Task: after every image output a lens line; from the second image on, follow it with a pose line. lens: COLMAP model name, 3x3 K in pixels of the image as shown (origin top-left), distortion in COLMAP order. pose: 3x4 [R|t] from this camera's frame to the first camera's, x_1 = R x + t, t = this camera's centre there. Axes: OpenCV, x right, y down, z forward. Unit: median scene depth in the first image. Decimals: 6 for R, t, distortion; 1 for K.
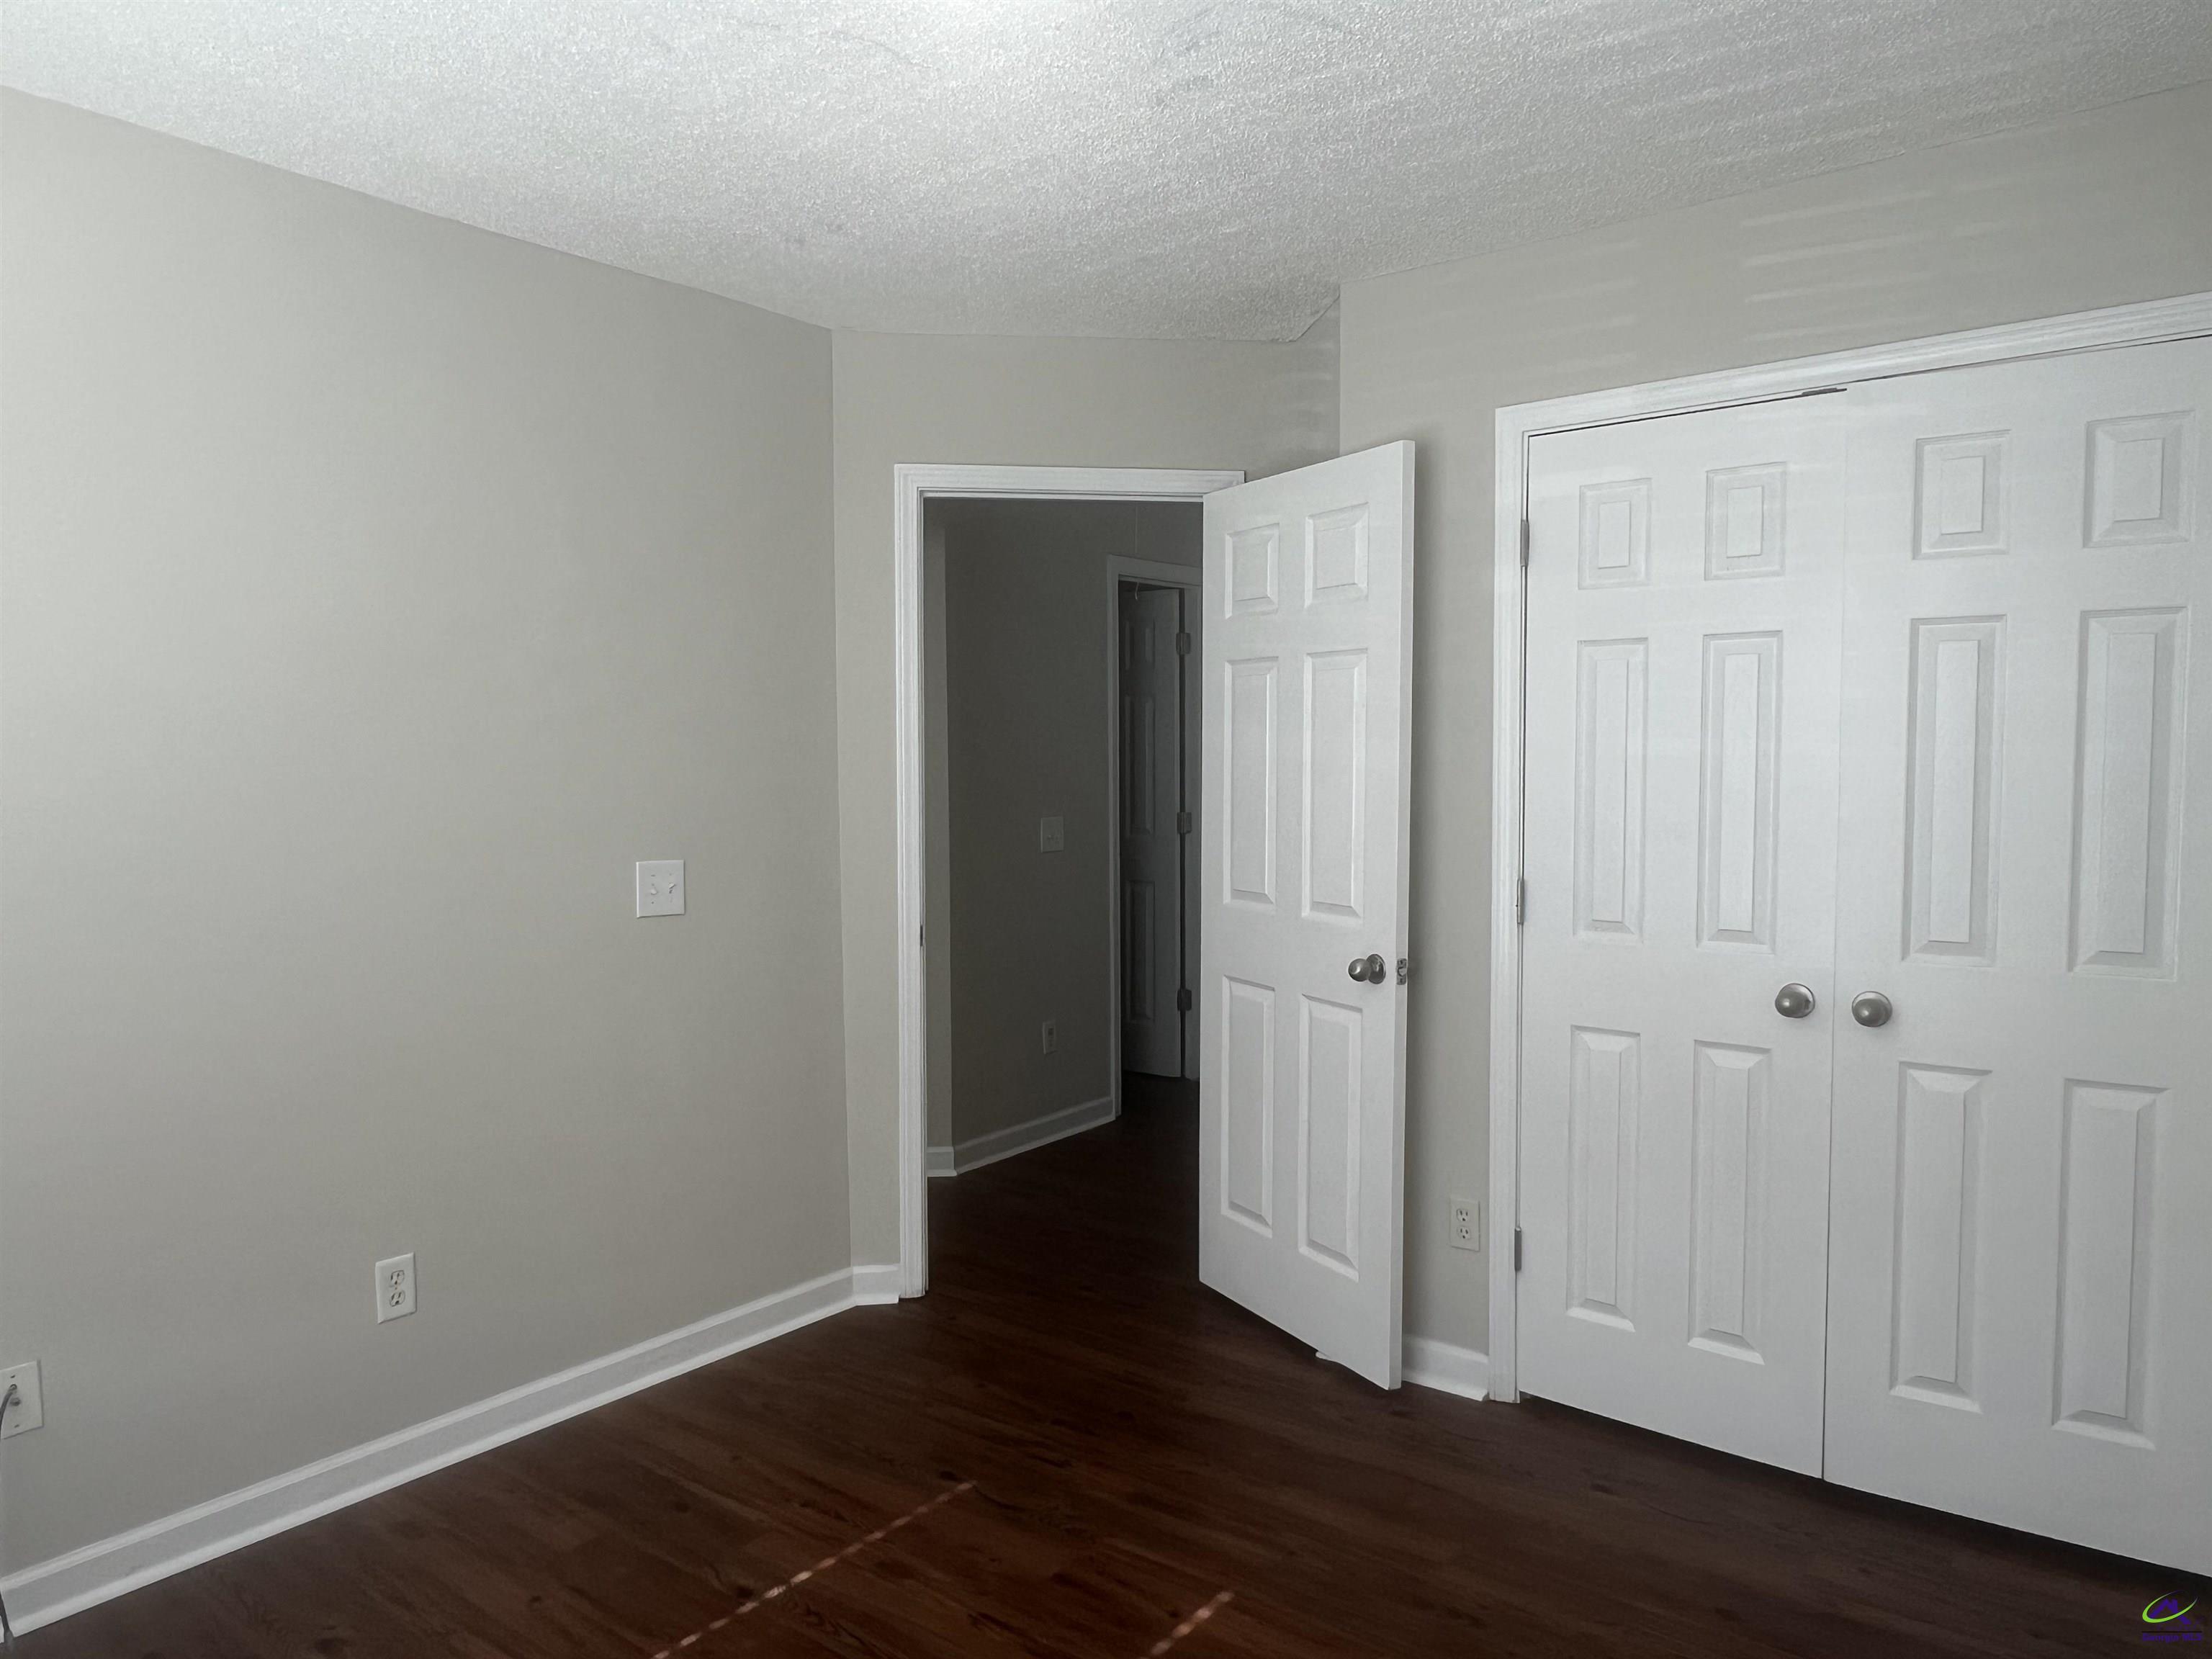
lens RADIAL K [[1479.2, 0, 1106.0], [0, 1479.2, 829.5], [0, 0, 1]] dist [0.000152, -0.001652]
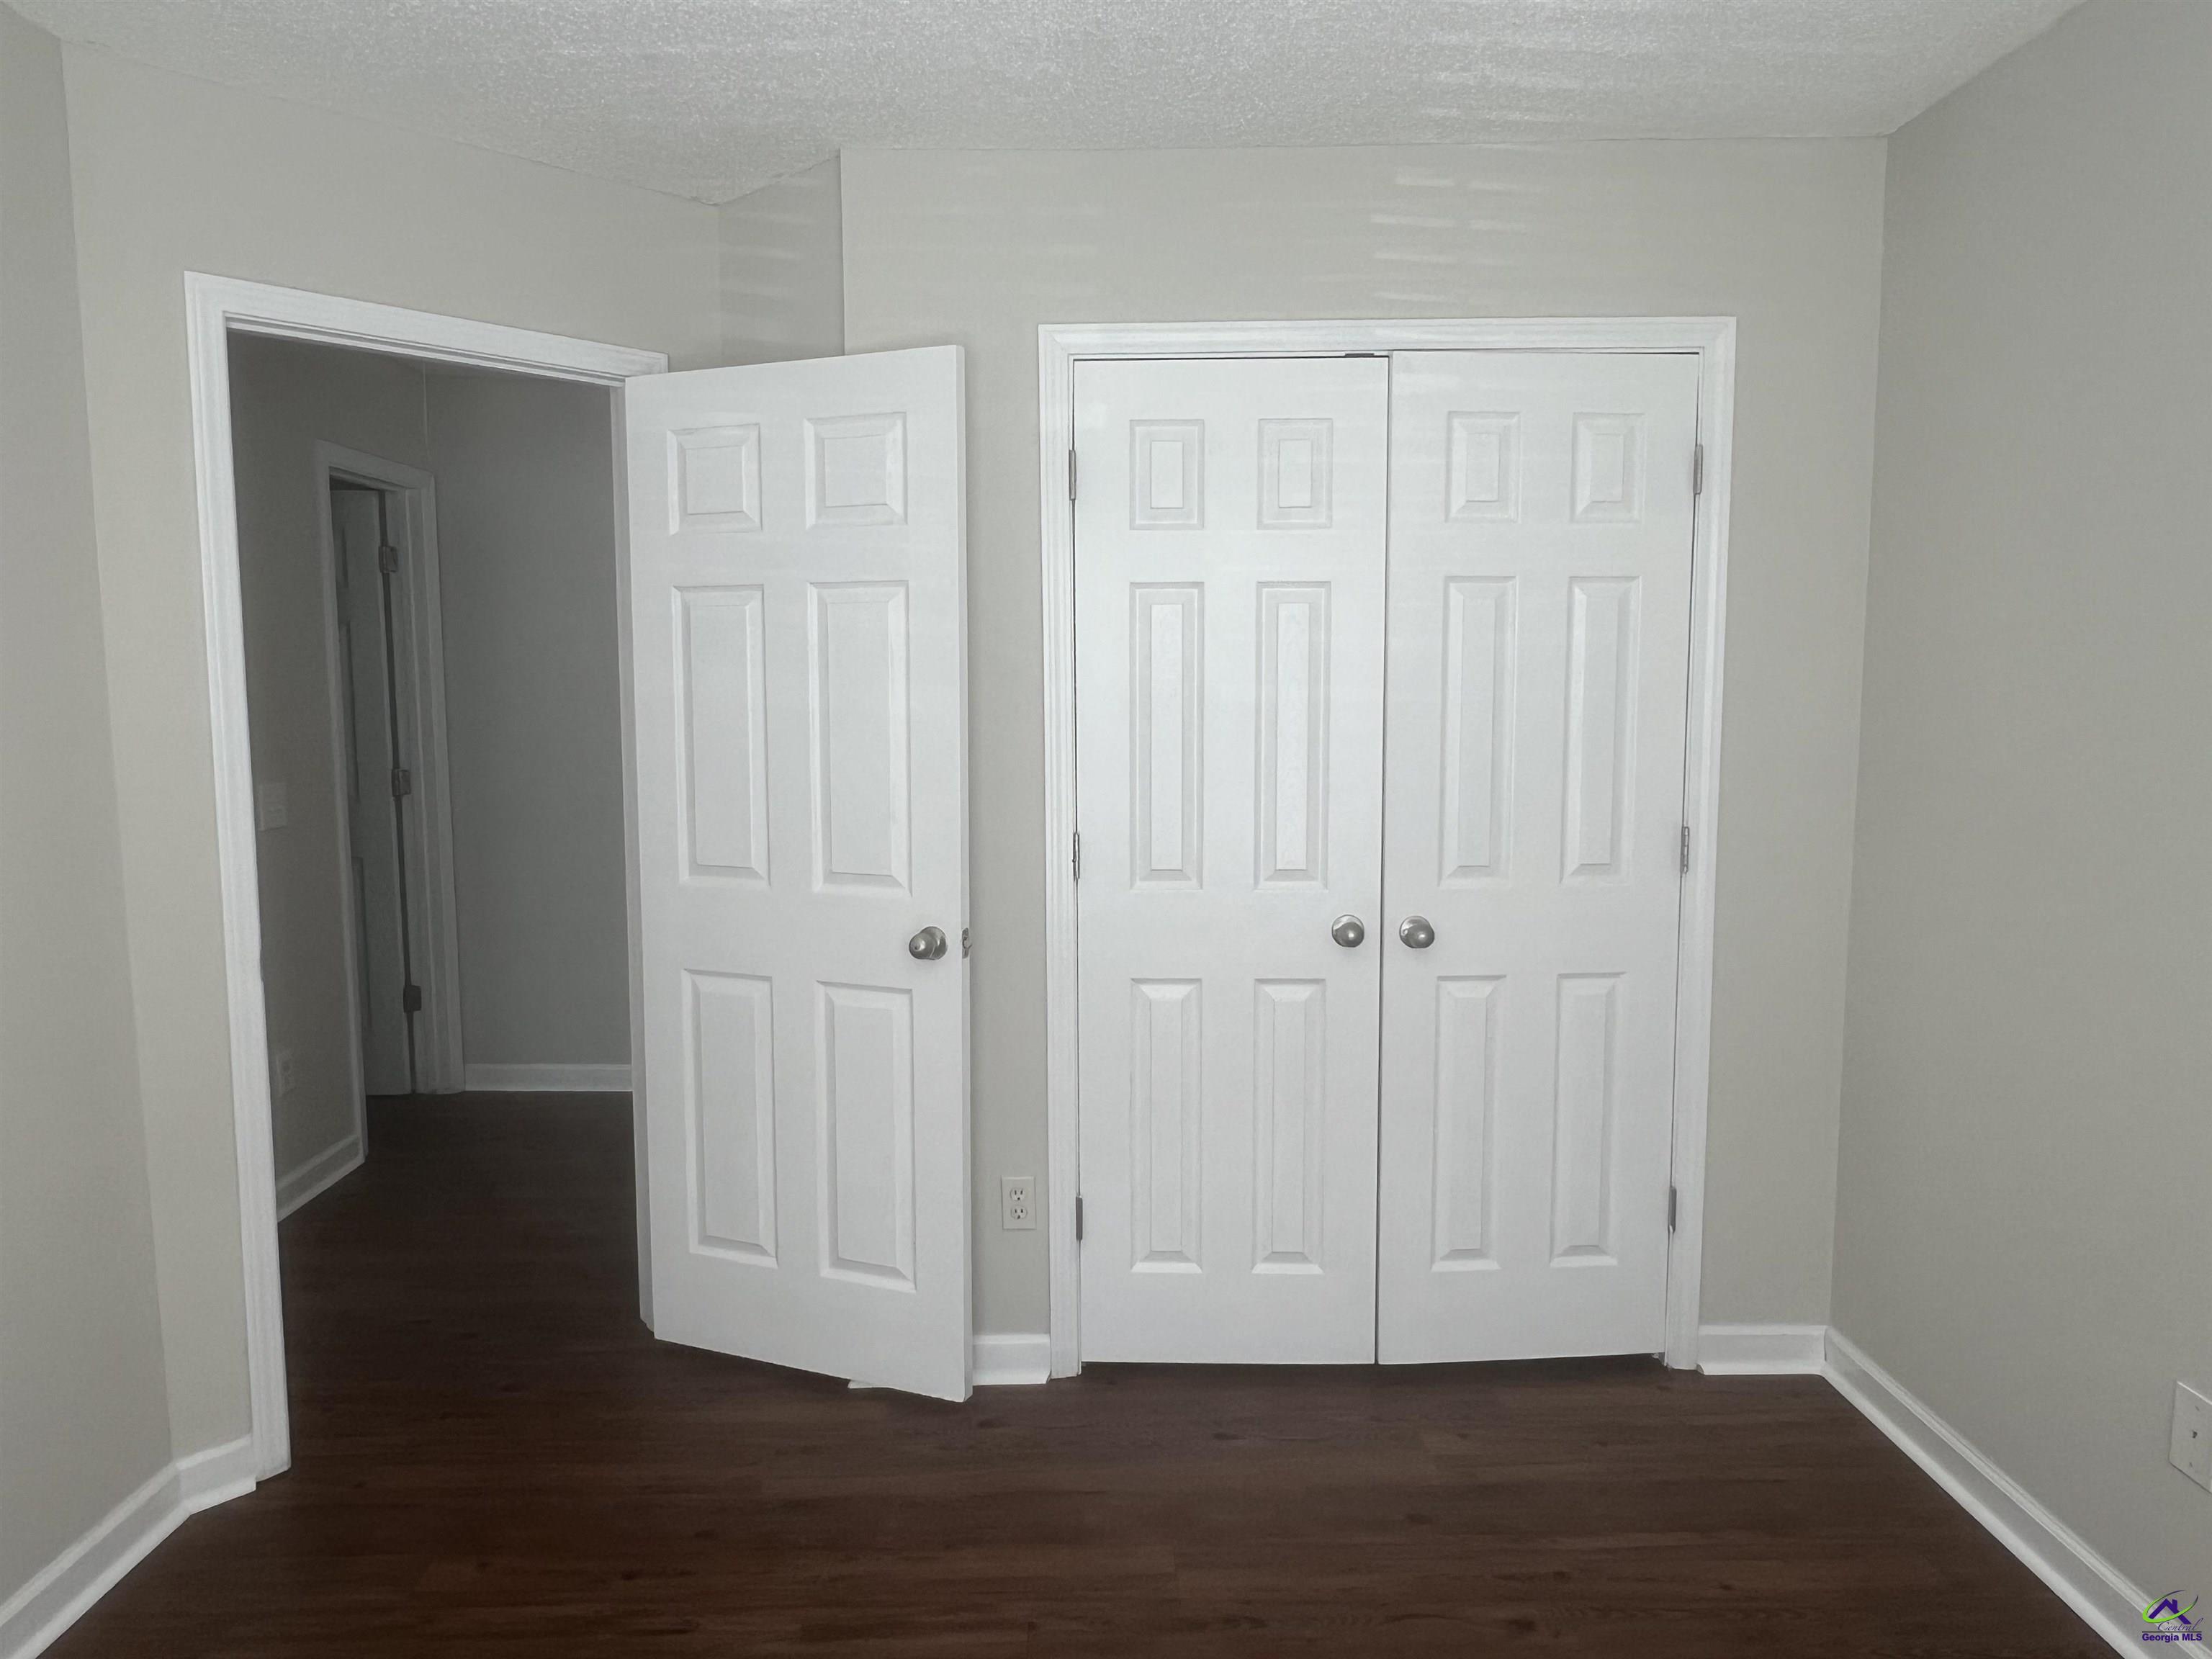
lens RADIAL K [[1463.5, 0, 1099.9], [0, 1463.5, 819.5], [0, 0, 1]] dist [-0.000885, -0.000713]
pose [[0.779957, -0.058200, 0.623121, -0.292678], [0.034639, 0.998155, 0.049871, -0.021043], [-0.624874, -0.017312, 0.780534, 0.260142]]
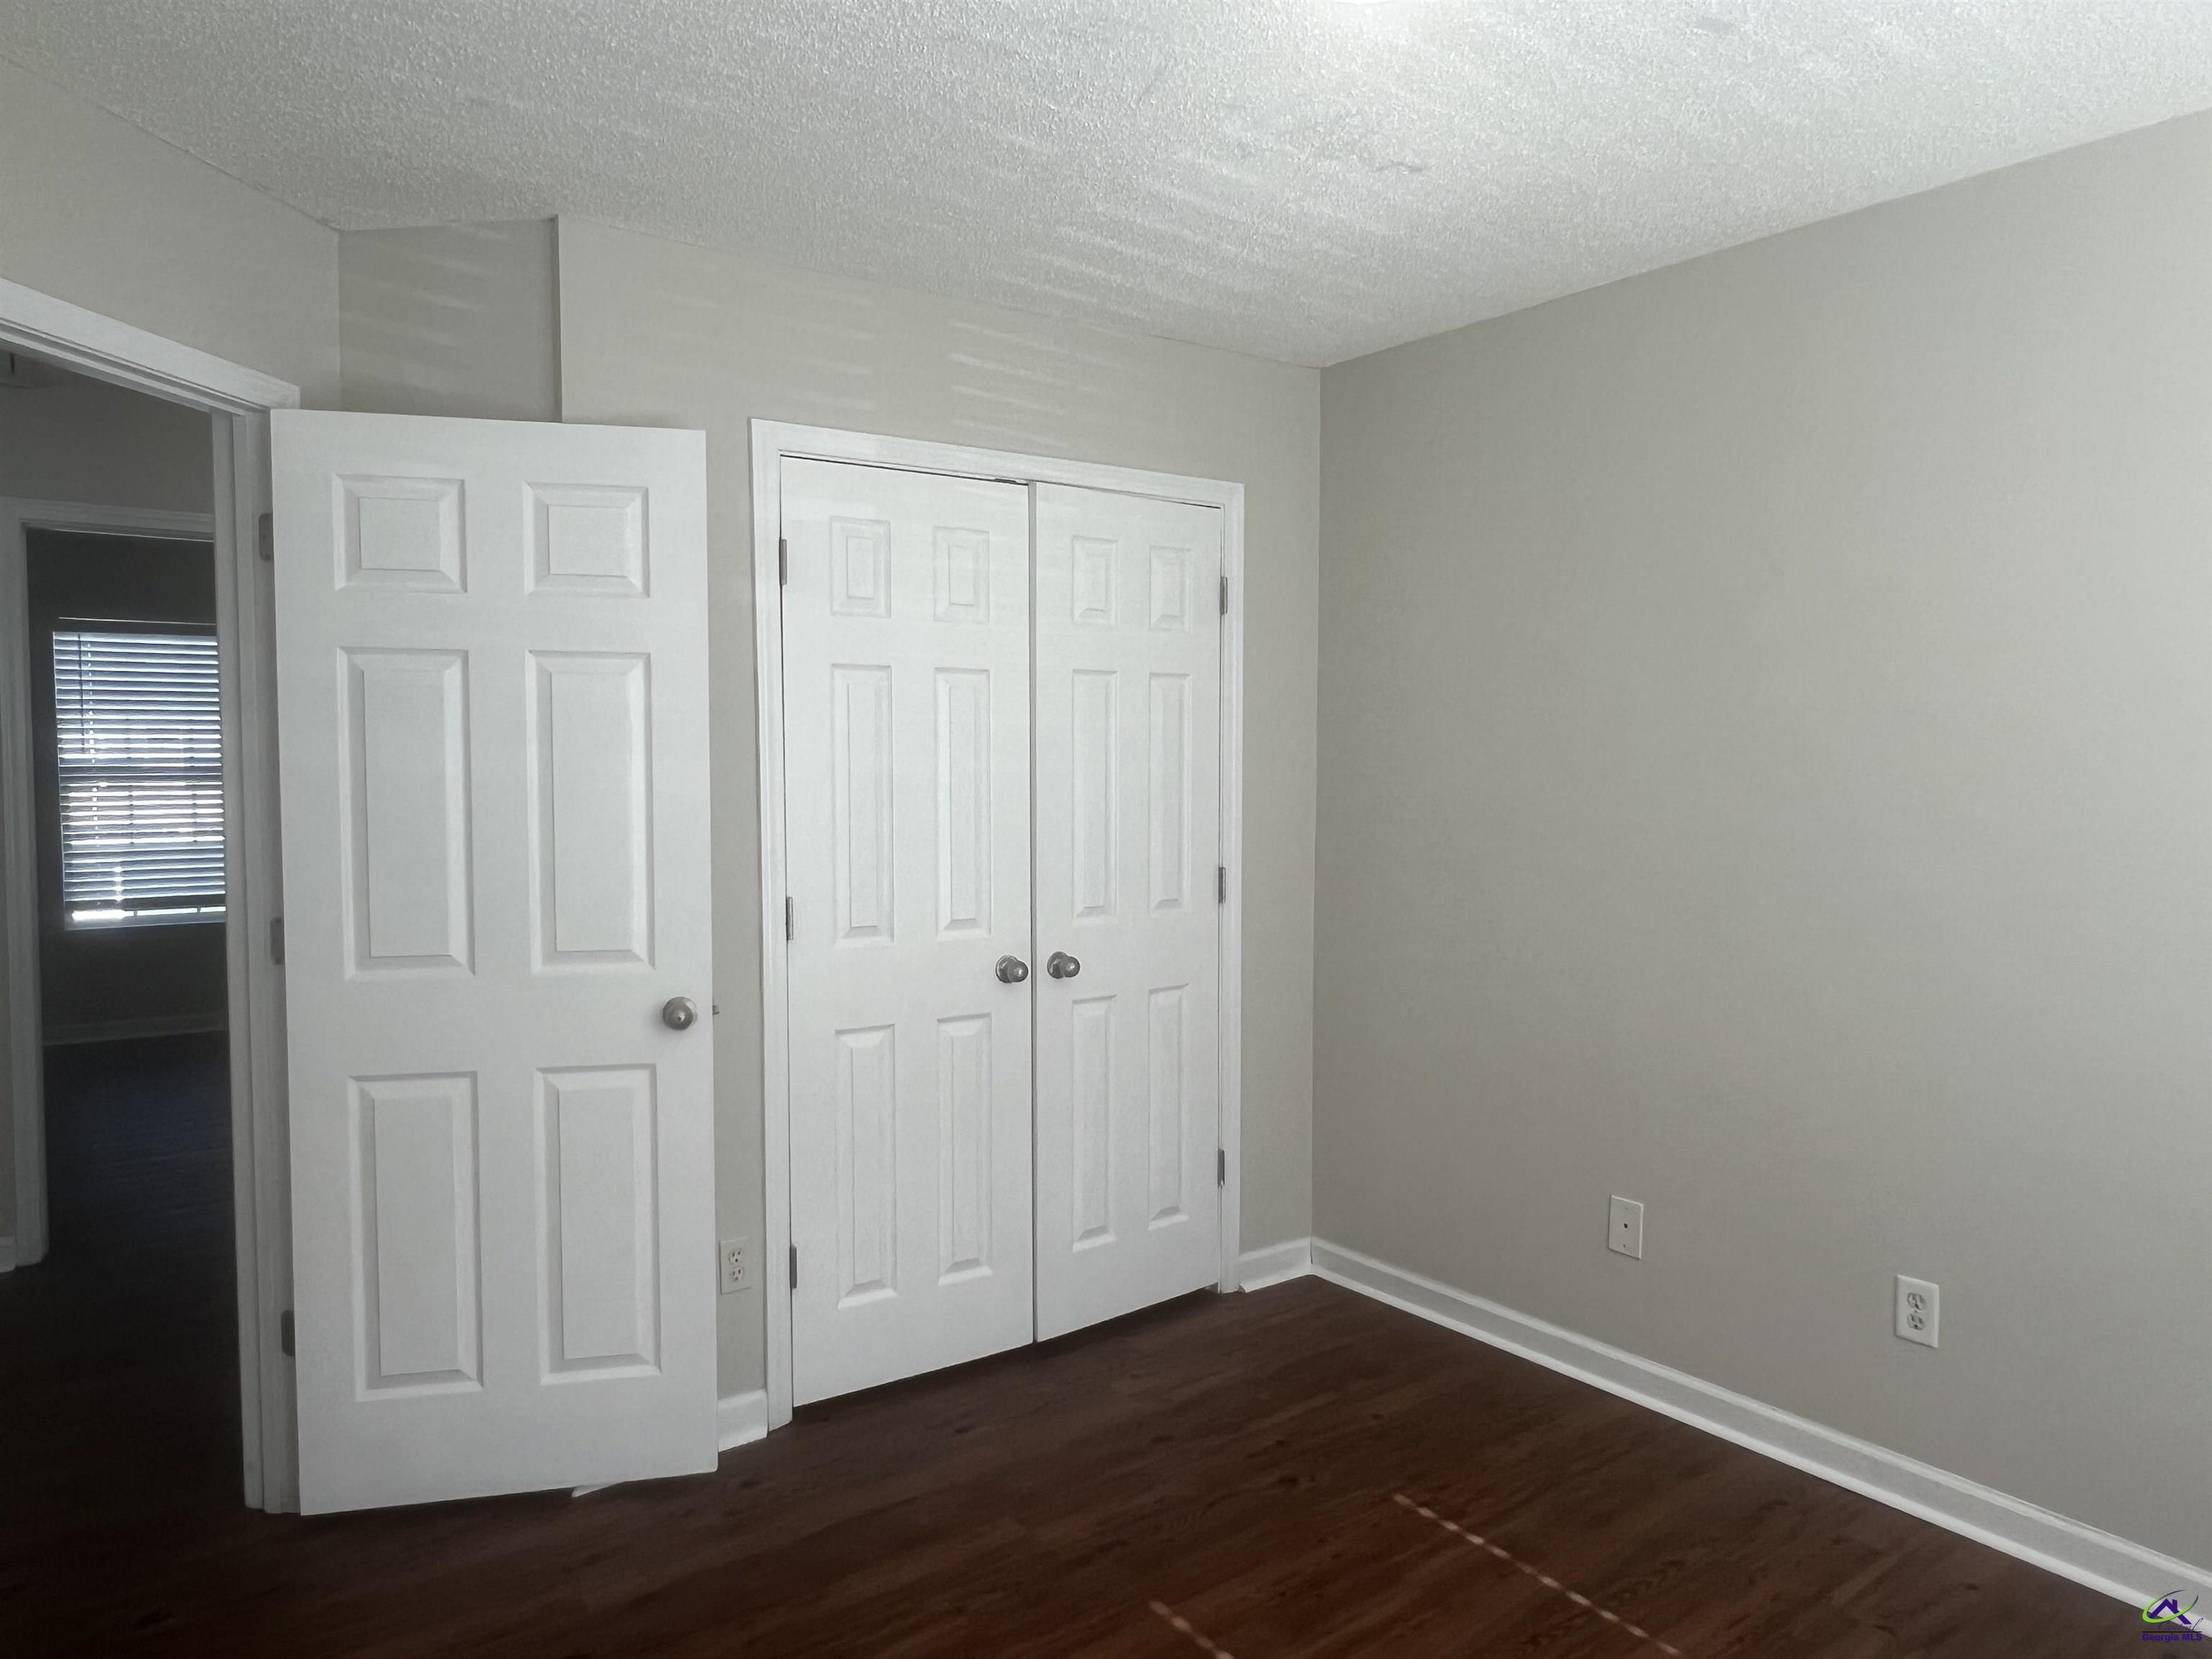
lens RADIAL K [[1463.5, 0, 1099.9], [0, 1463.5, 819.5], [0, 0, 1]] dist [-0.000885, -0.000713]
pose [[0.263782, -0.041268, 0.963699, -0.618634], [0.049970, 0.998328, 0.029073, -0.037101], [-0.963287, 0.040487, 0.265403, 0.534591]]
